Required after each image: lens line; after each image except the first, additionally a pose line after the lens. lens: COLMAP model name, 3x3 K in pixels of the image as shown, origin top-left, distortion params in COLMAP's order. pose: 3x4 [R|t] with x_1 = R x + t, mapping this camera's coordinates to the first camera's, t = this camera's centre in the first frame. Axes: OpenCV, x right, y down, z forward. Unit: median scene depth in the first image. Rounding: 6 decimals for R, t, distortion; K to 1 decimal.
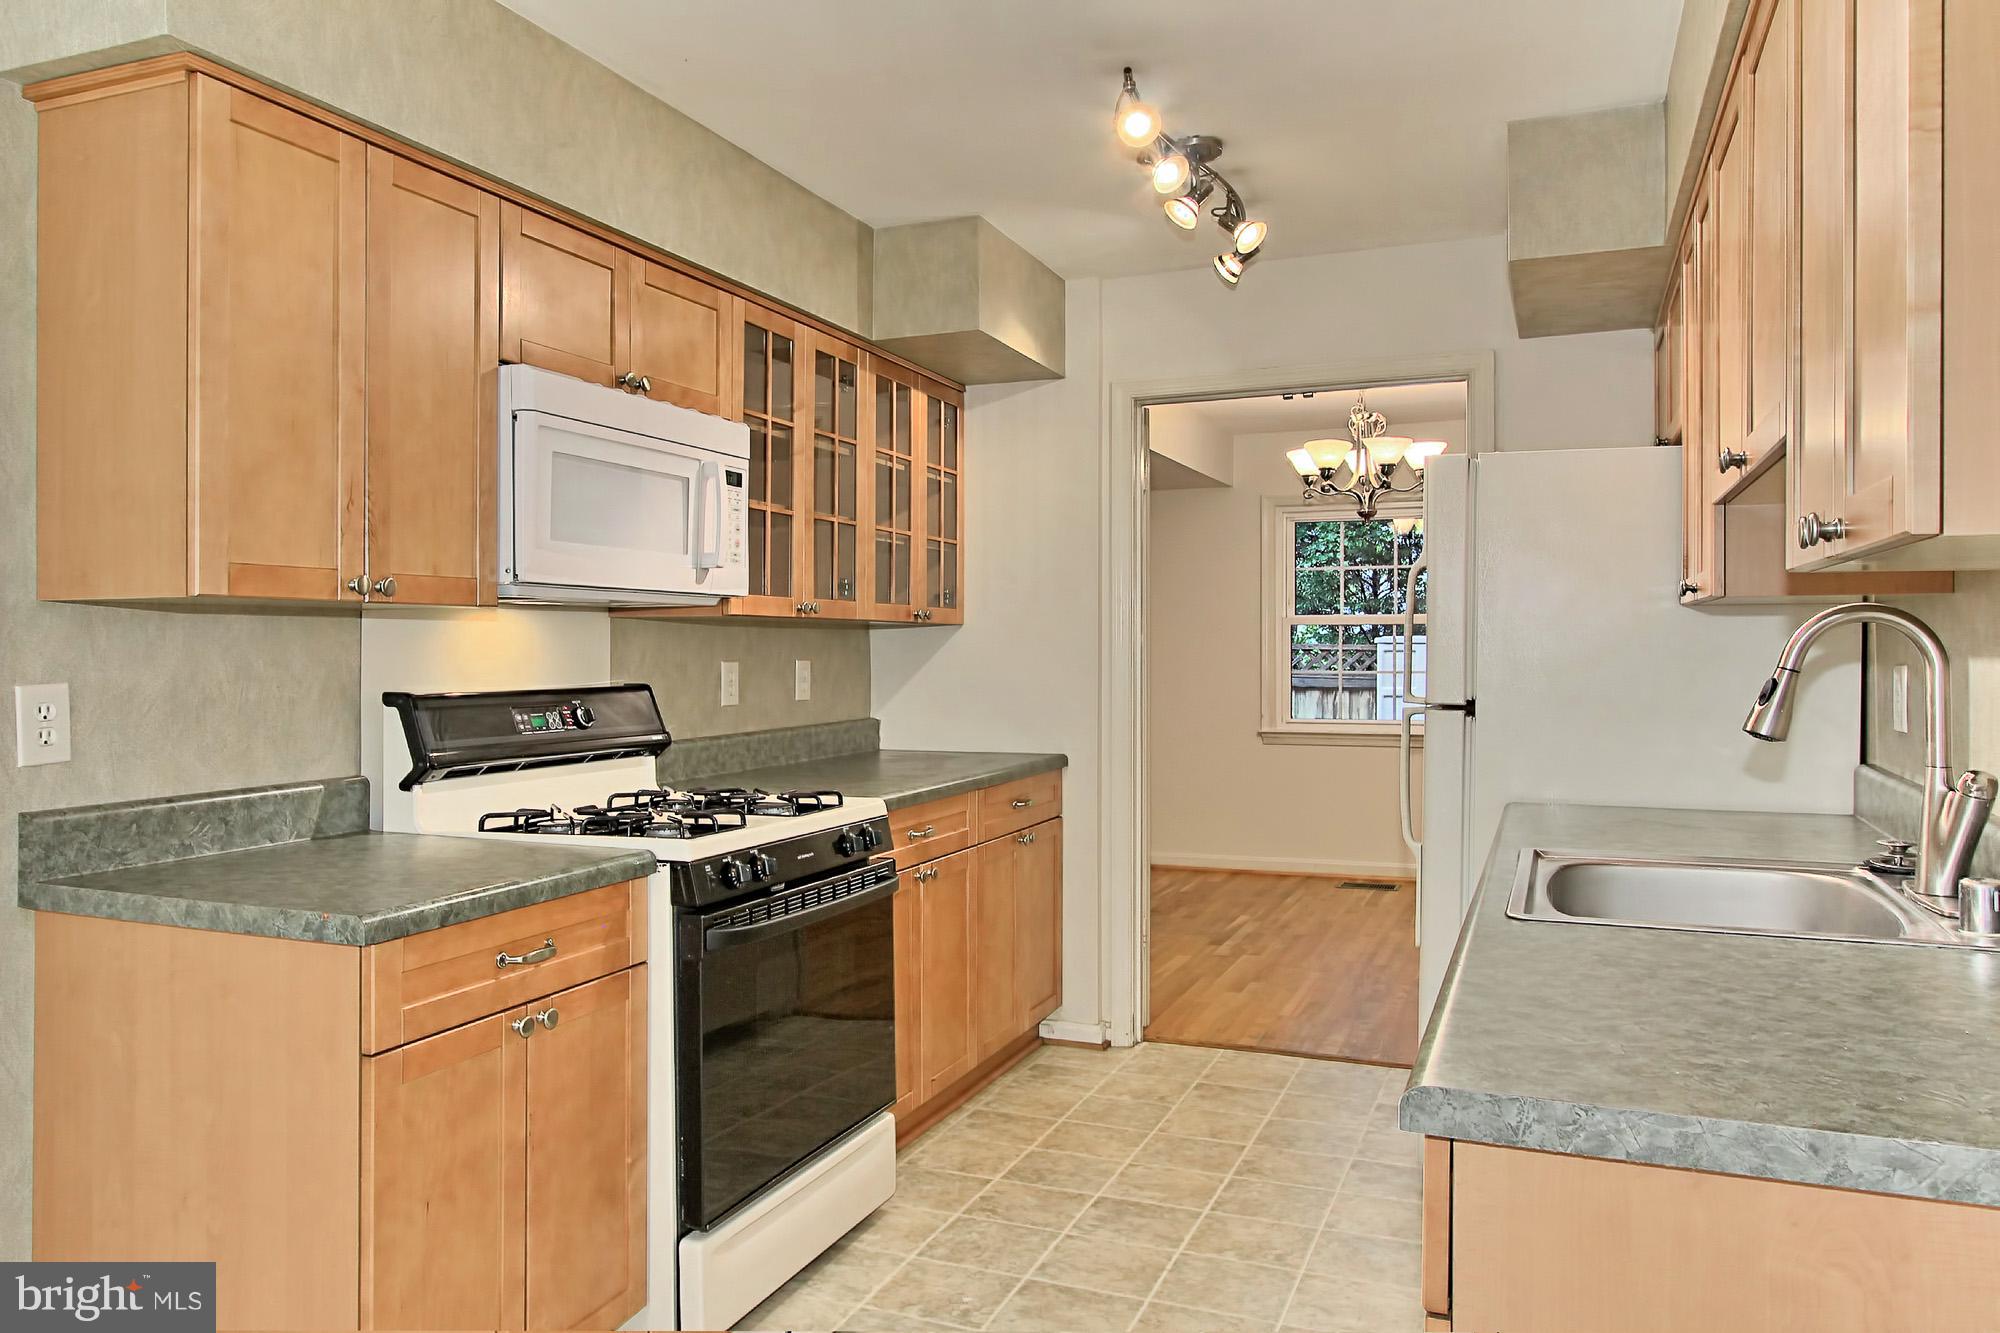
lens RADIAL K [[1406.7, 0, 1031.1], [0, 1406.7, 642.9], [0, 0, 1]] dist [-0.017157, 0.013190]
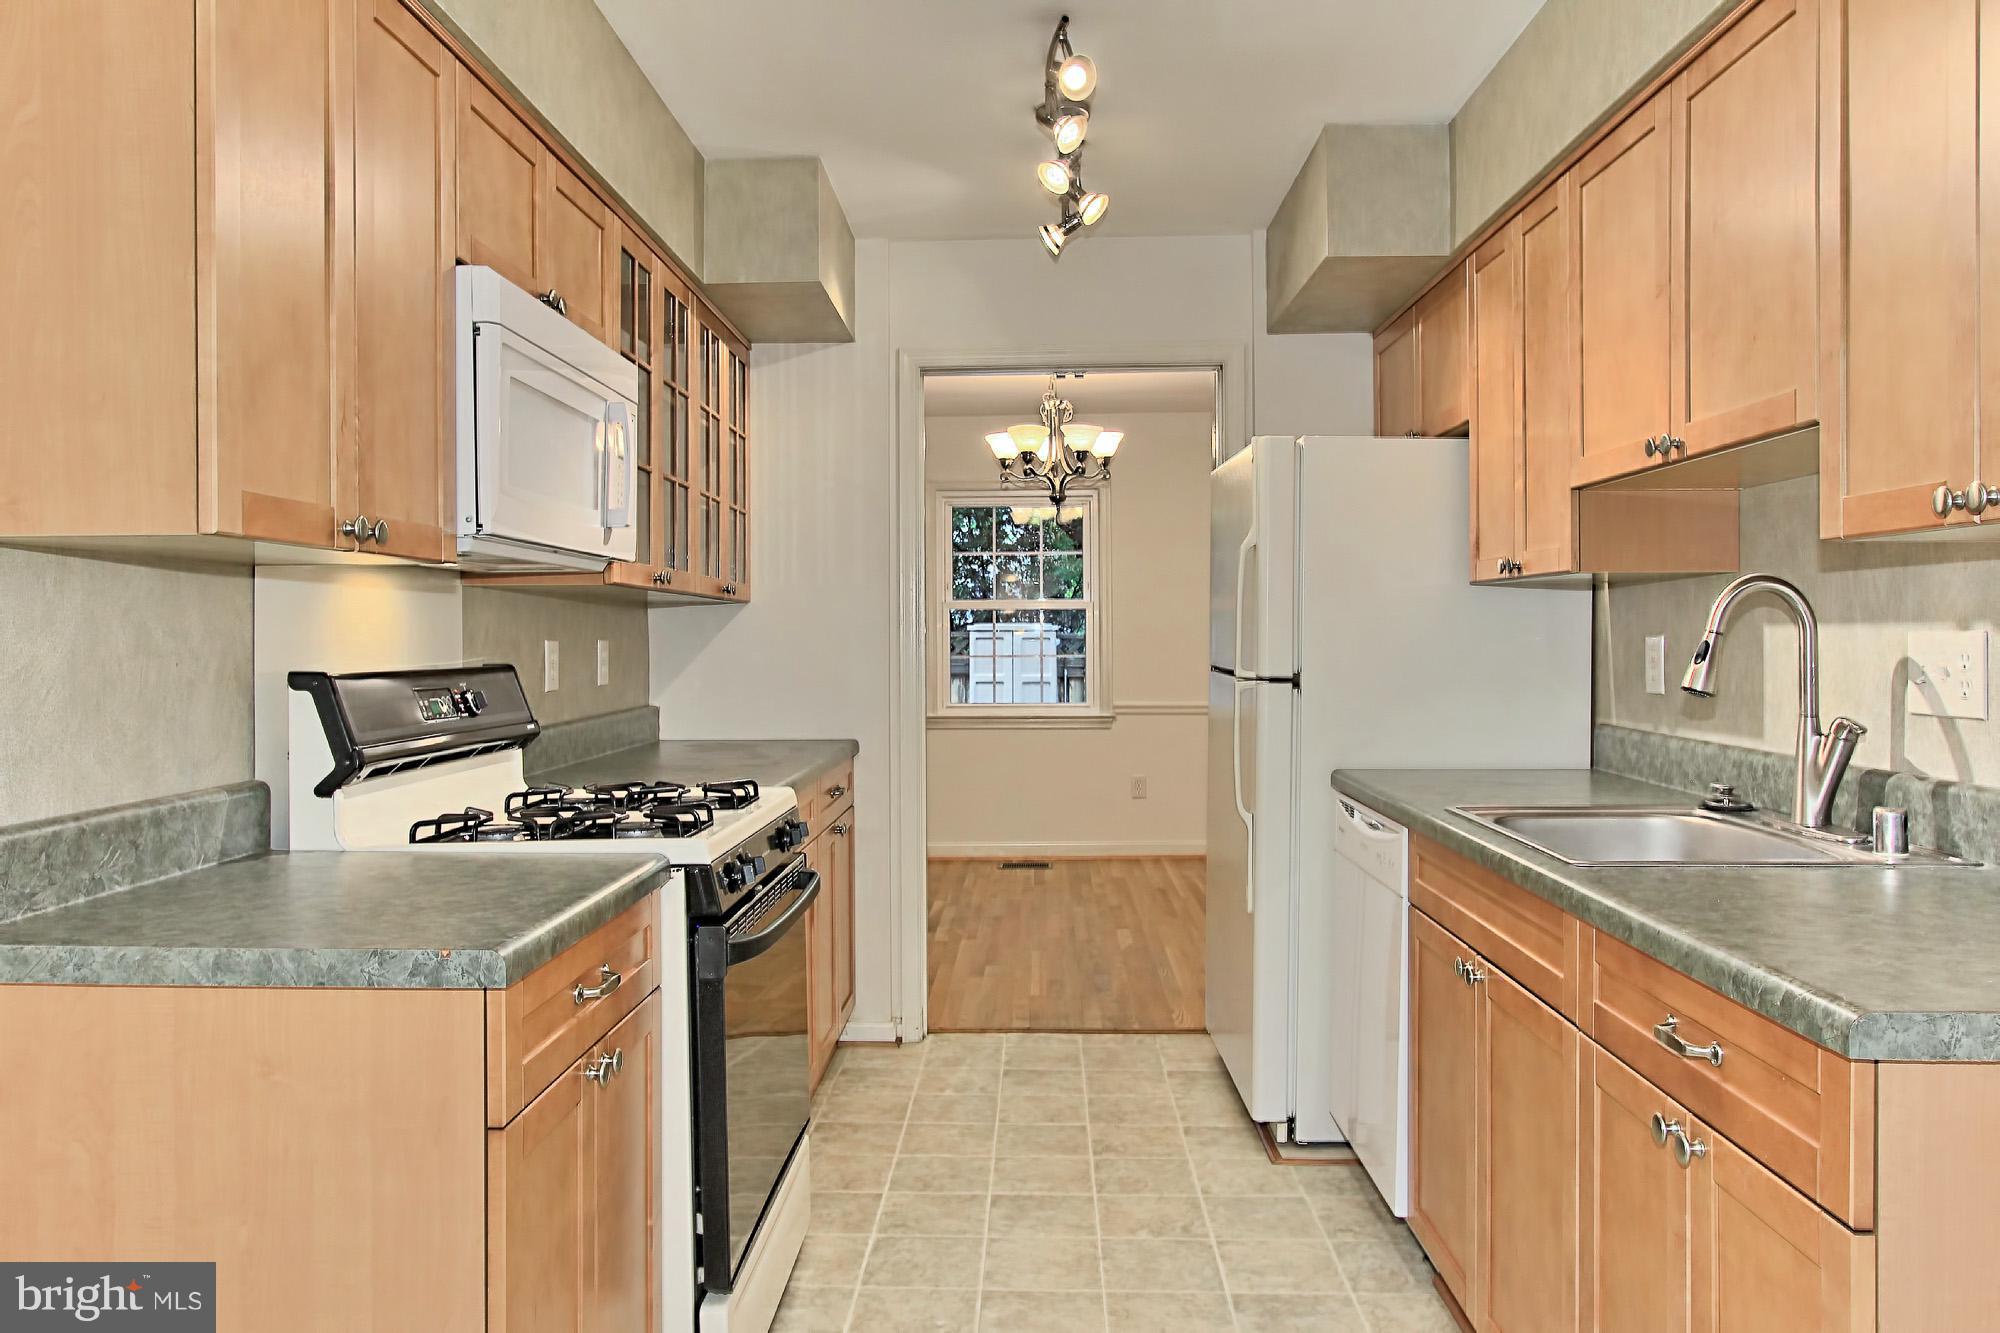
lens RADIAL K [[1406.7, 0, 1021.1], [0, 1406.7, 638.9], [0, 0, 1]] dist [-0.017157, 0.013190]
pose [[0.937175, -0.005470, 0.348817, -0.306414], [0.004792, 0.999985, 0.002806, 0.014512], [-0.348827, -0.000959, 0.937187, 0.111402]]
